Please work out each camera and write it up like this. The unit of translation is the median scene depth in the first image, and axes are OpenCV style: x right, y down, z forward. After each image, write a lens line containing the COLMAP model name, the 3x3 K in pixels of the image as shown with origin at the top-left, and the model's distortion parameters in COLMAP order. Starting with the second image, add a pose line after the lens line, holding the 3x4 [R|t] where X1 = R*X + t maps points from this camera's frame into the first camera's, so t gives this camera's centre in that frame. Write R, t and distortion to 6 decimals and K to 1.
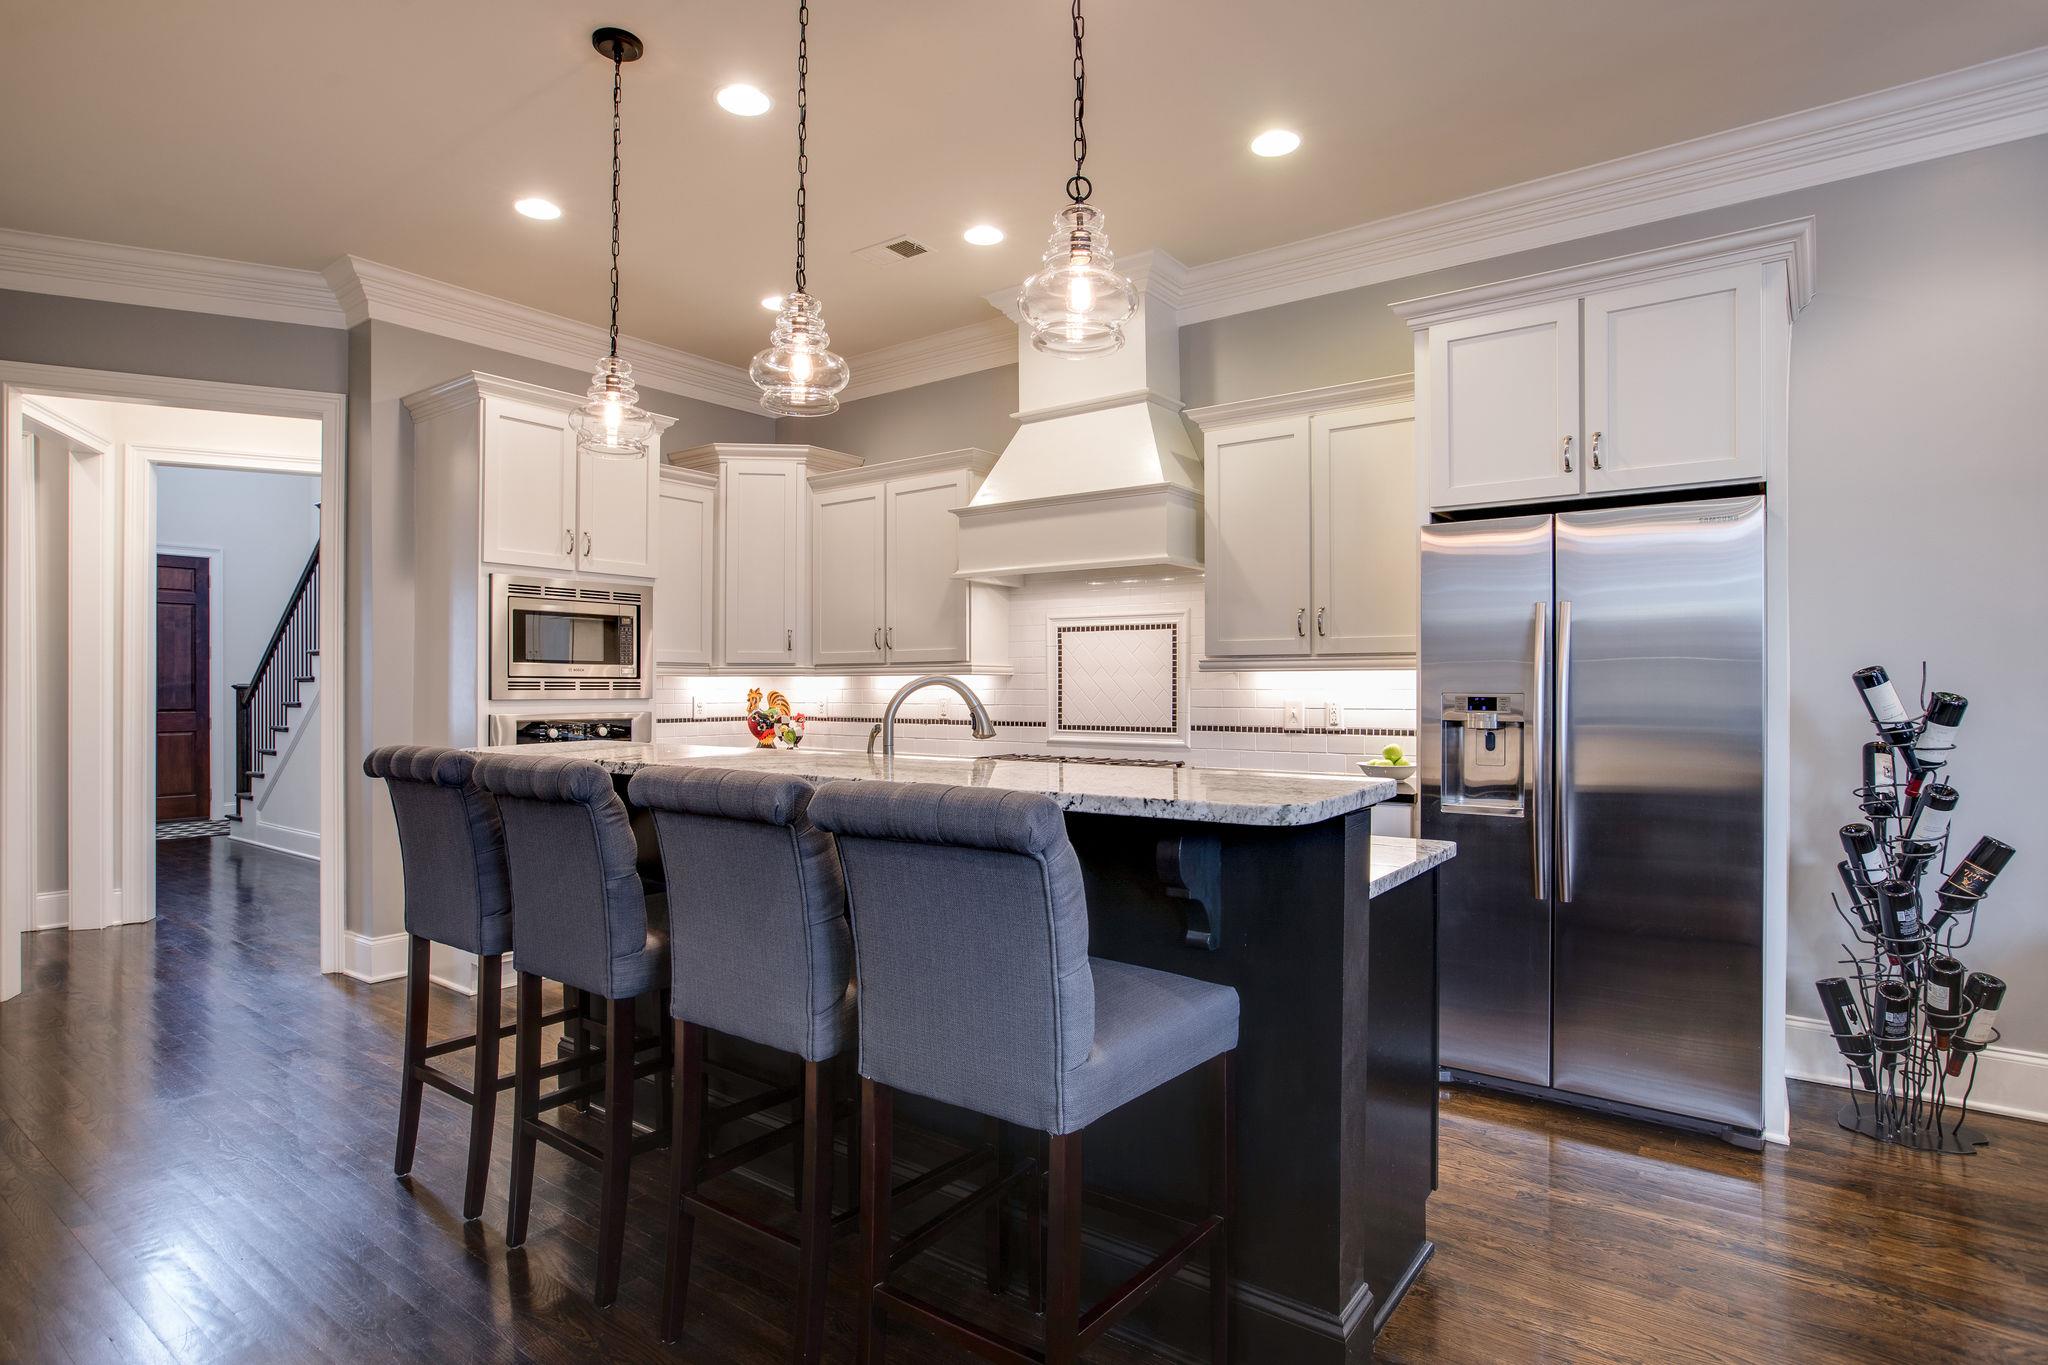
lens RADIAL K [[1052.5, 0, 1021.2], [0, 1052.5, 683.2], [0, 0, 1]] dist [-0.017839, 0.003623]
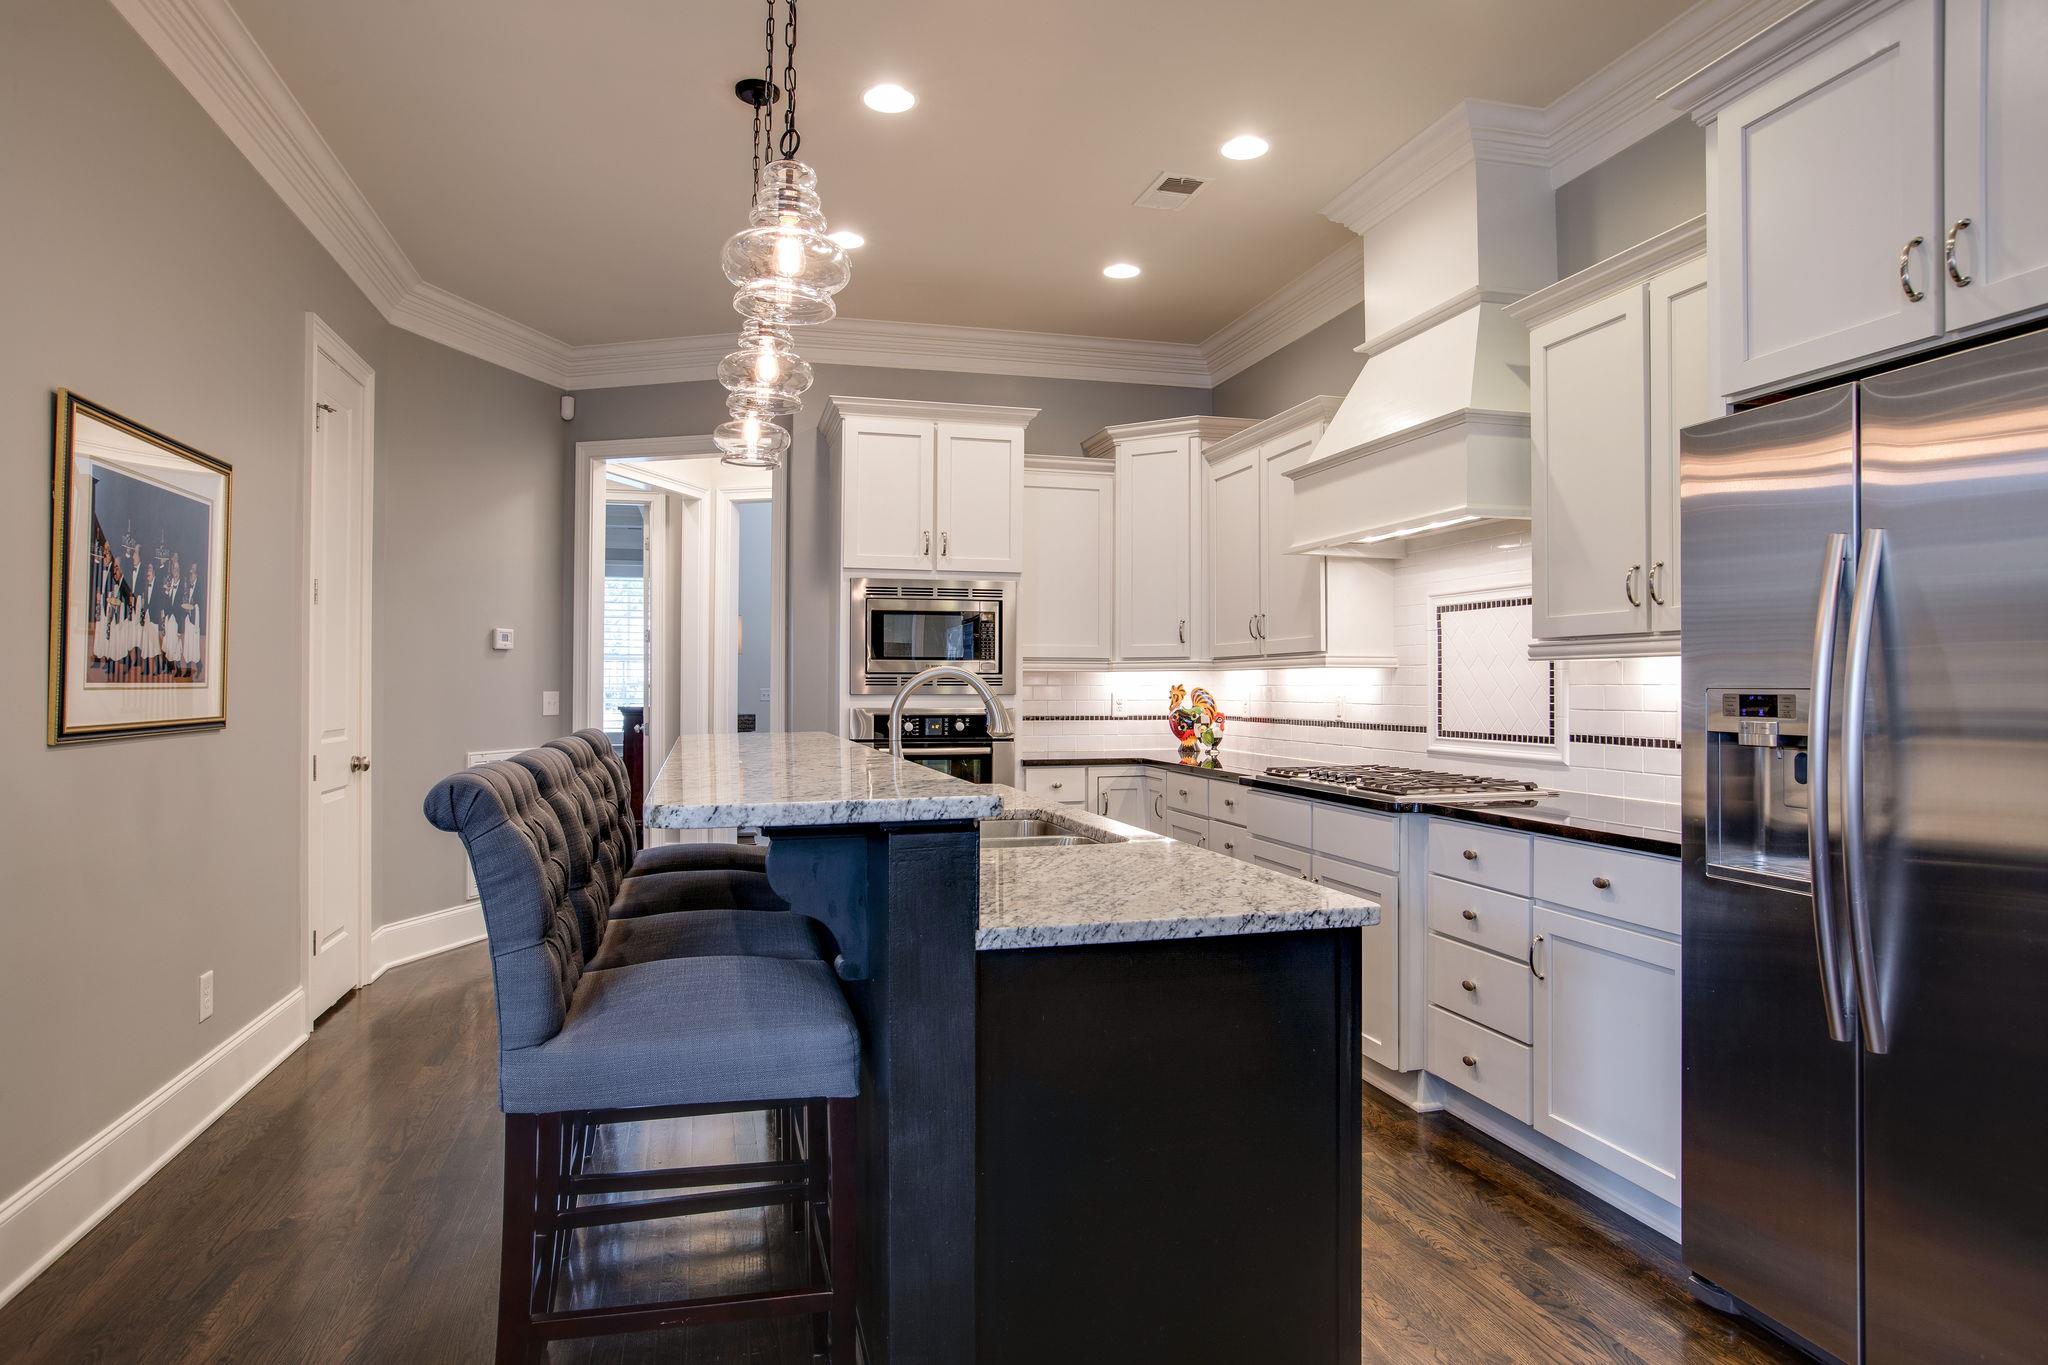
lens RADIAL K [[1184.4, 0, 1024.9], [0, 1184.4, 675.7], [0, 0, 1]] dist [-0.022252, 0.015450]
pose [[0.787138, -0.004536, -0.616761, 0.390839], [0.000955, 0.999981, -0.006136, 0.004431], [0.616777, 0.004241, 0.787127, 0.136541]]
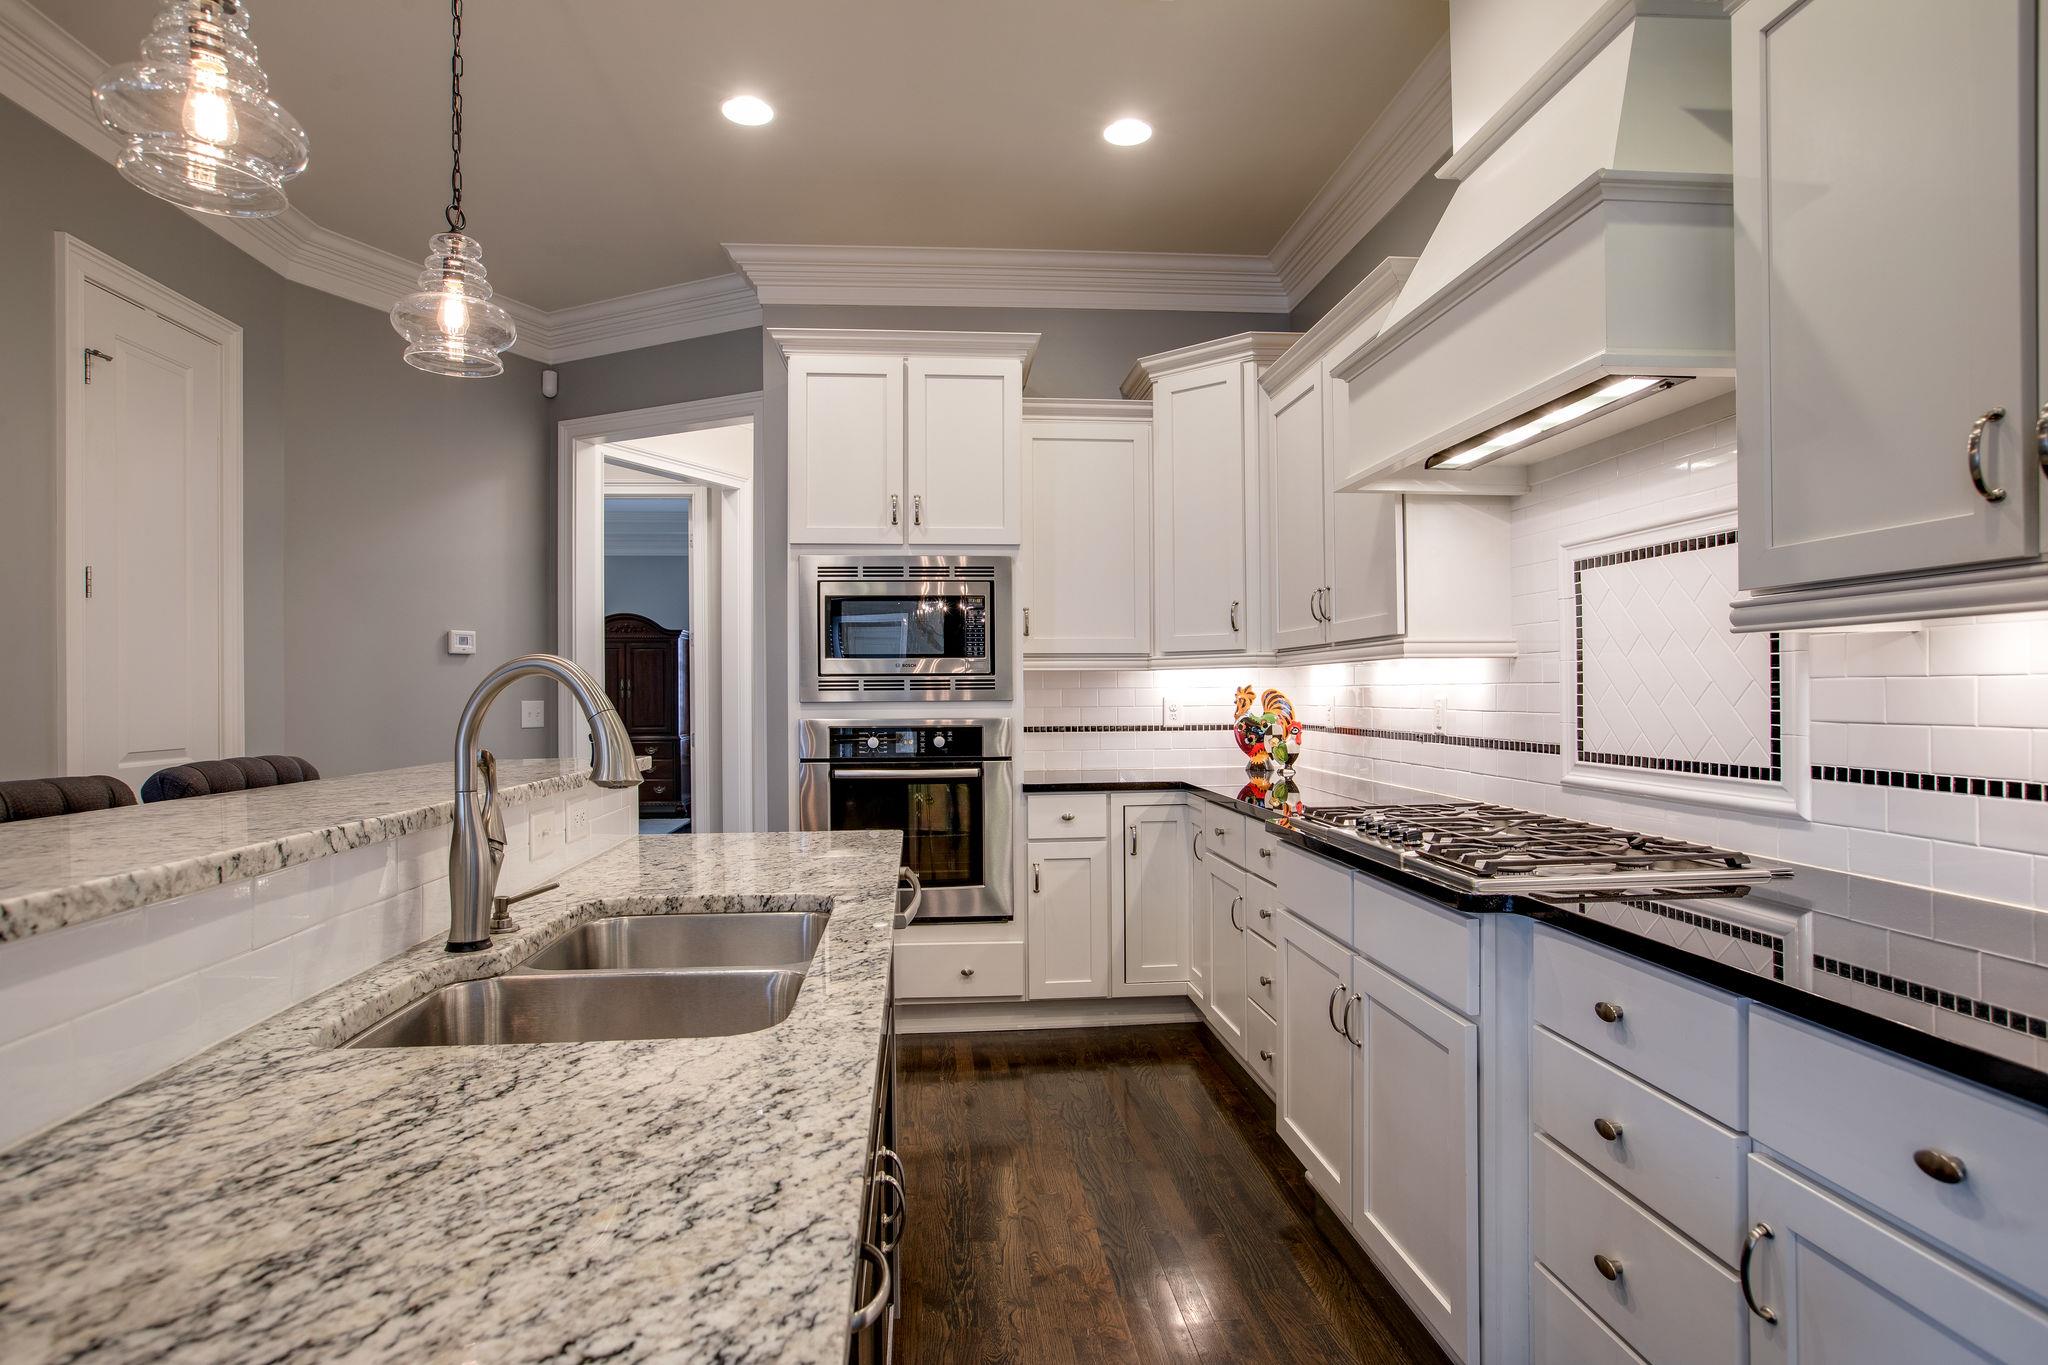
lens RADIAL K [[1084.6, 0, 1024.3], [0, 1084.6, 694.2], [0, 0, 1]] dist [-0.024719, 0.015908]
pose [[0.669374, -0.003652, -0.742916, 0.284254], [0.011047, 0.999926, 0.005038, 0.007155], [0.742843, -0.011579, 0.669365, 0.524472]]
